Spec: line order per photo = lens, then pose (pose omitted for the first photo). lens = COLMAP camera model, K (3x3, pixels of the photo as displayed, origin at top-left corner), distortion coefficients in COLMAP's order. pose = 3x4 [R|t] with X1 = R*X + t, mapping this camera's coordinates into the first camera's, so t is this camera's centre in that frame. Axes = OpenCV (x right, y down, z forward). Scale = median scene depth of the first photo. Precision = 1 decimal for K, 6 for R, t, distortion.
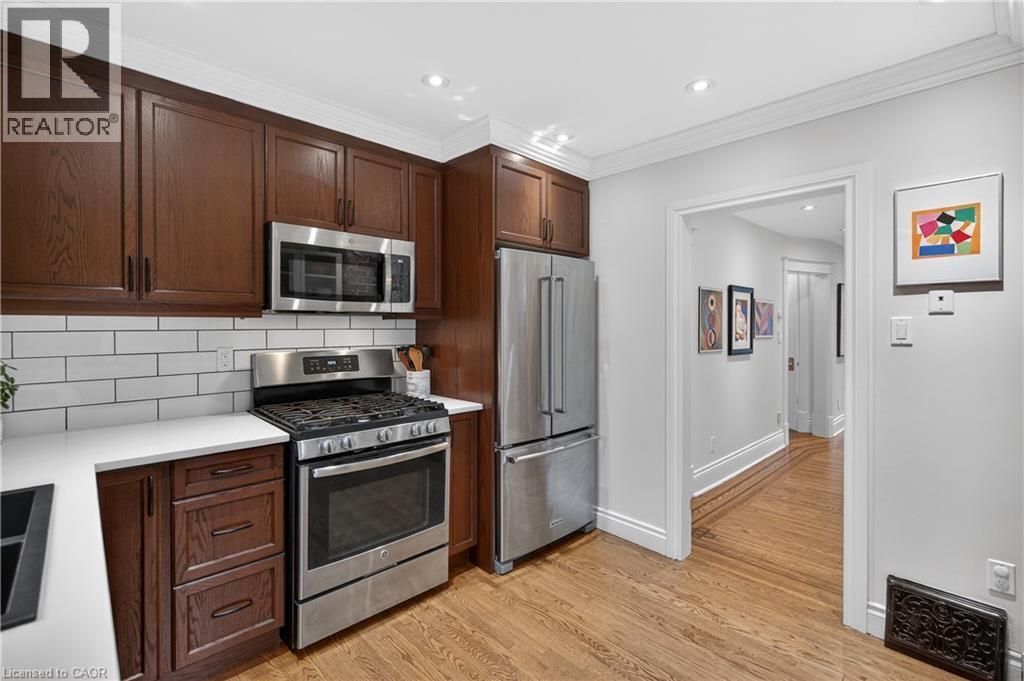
lens RADIAL K [[457.5, 0, 521.2], [0, 457.5, 327.7], [0, 0, 1]] dist [-0.004789, 0.000227]
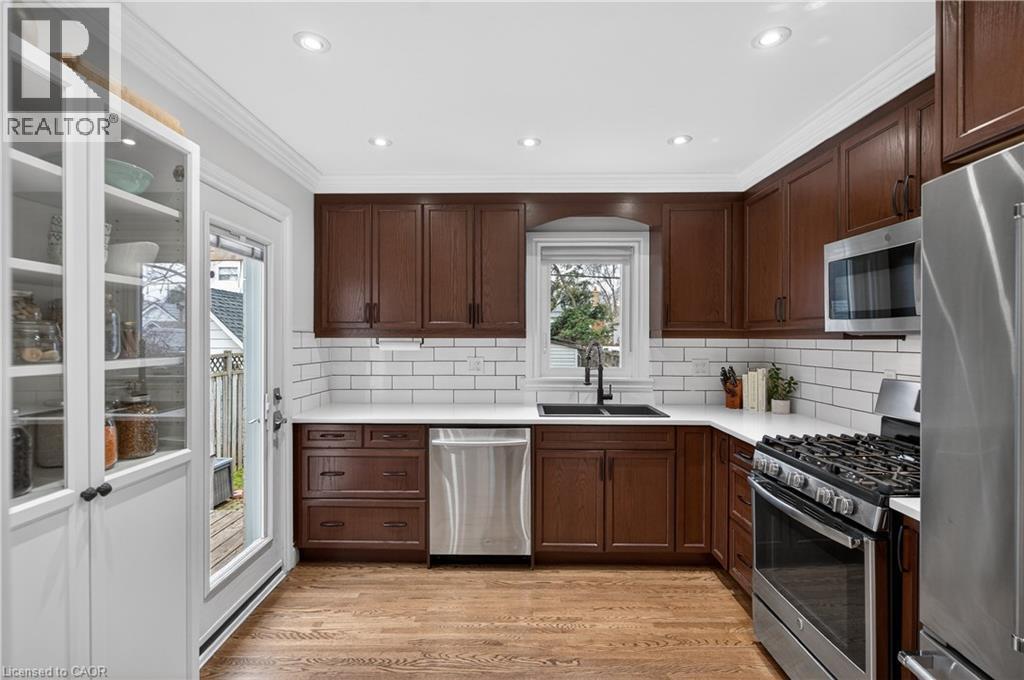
lens RADIAL K [[503.8, 0, 515.8], [0, 503.8, 342.5], [0, 0, 1]] dist [0.004395, 0.000264]
pose [[-0.711013, 0.004361, -0.703166, 0.581683], [-0.004809, 0.999927, 0.011064, -0.019838], [0.703163, 0.011248, -0.710940, 1.048169]]
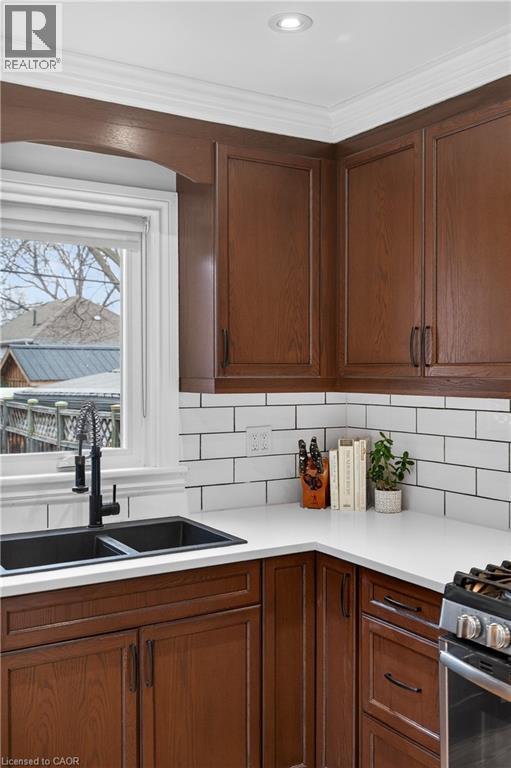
lens RADIAL K [[752.5, 0, 278.2], [0, 752.5, 395.2], [0, 0, 1]] dist [0.023731, 0.000000]
pose [[-0.208244, 0.026783, -0.977710, 0.410230], [-0.005259, 0.999580, 0.028502, -0.045030], [0.978063, 0.011077, -0.208016, 0.701549]]
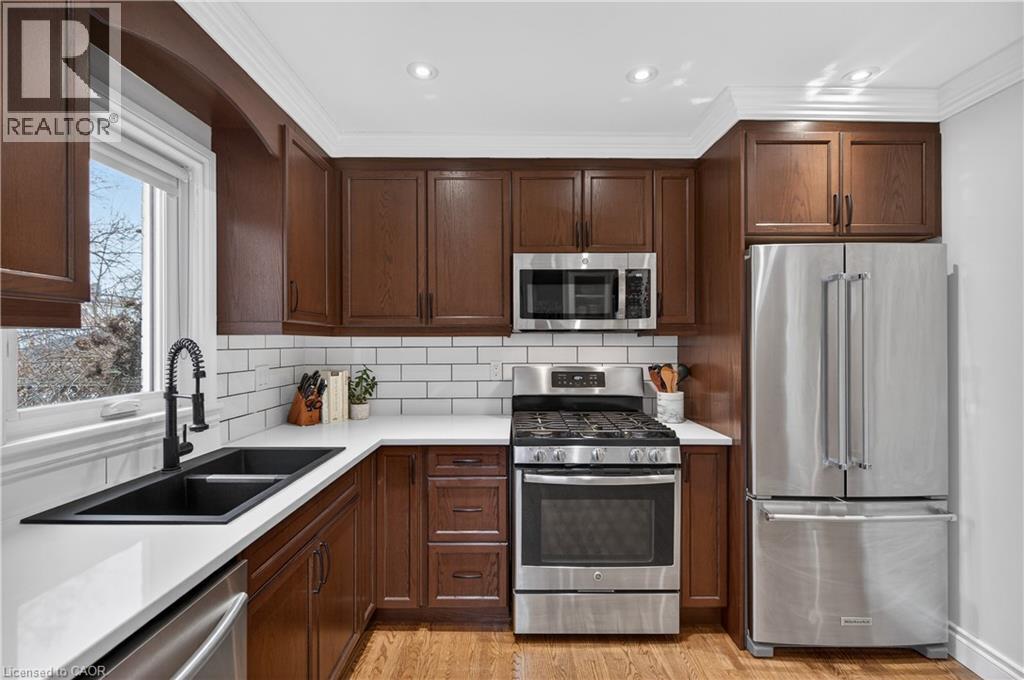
lens RADIAL K [[457.5, 0, 520.3], [0, 457.5, 339.9], [0, 0, 1]] dist [-0.004789, 0.000227]
pose [[0.716886, -0.005156, -0.697171, 0.218128], [-0.000353, 0.999970, -0.007759, -0.003374], [0.697190, 0.005808, 0.716863, 0.145165]]
